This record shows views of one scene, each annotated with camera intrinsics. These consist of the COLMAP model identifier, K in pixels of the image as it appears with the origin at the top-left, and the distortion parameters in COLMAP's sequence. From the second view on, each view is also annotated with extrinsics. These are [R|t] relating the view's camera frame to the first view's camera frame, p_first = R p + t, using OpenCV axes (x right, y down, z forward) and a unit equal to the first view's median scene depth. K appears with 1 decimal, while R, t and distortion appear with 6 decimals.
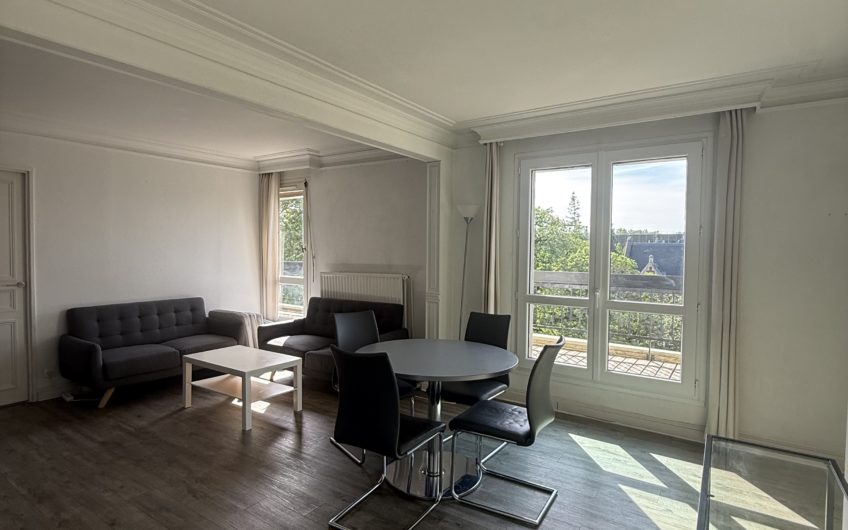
lens RADIAL K [[454.9, 0, 422.7], [0, 454.9, 266.9], [0, 0, 1]] dist [0.001392, 0.000836]
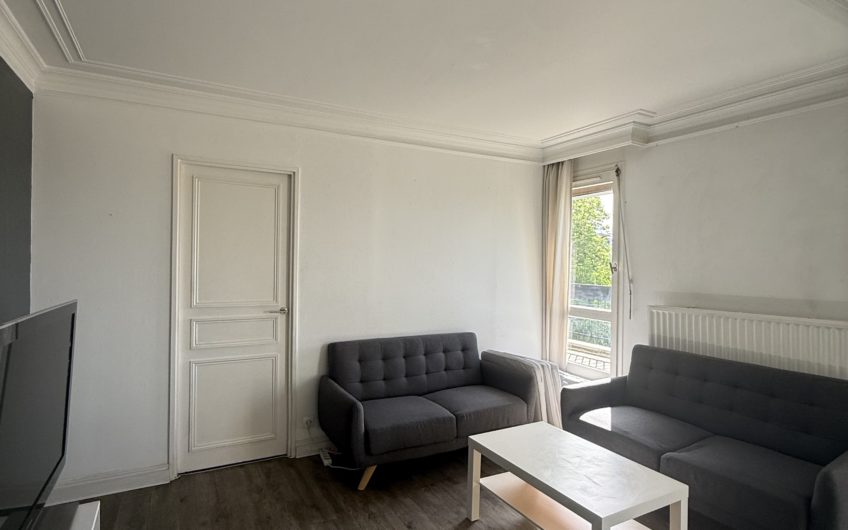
lens RADIAL K [[454.9, 0, 422.7], [0, 454.9, 266.9], [0, 0, 1]] dist [0.001392, 0.000836]
pose [[0.889084, 0.007369, -0.457685, -0.242573], [-0.022202, 0.999388, -0.027037, -0.020163], [0.457206, 0.034199, 0.888703, 0.326104]]
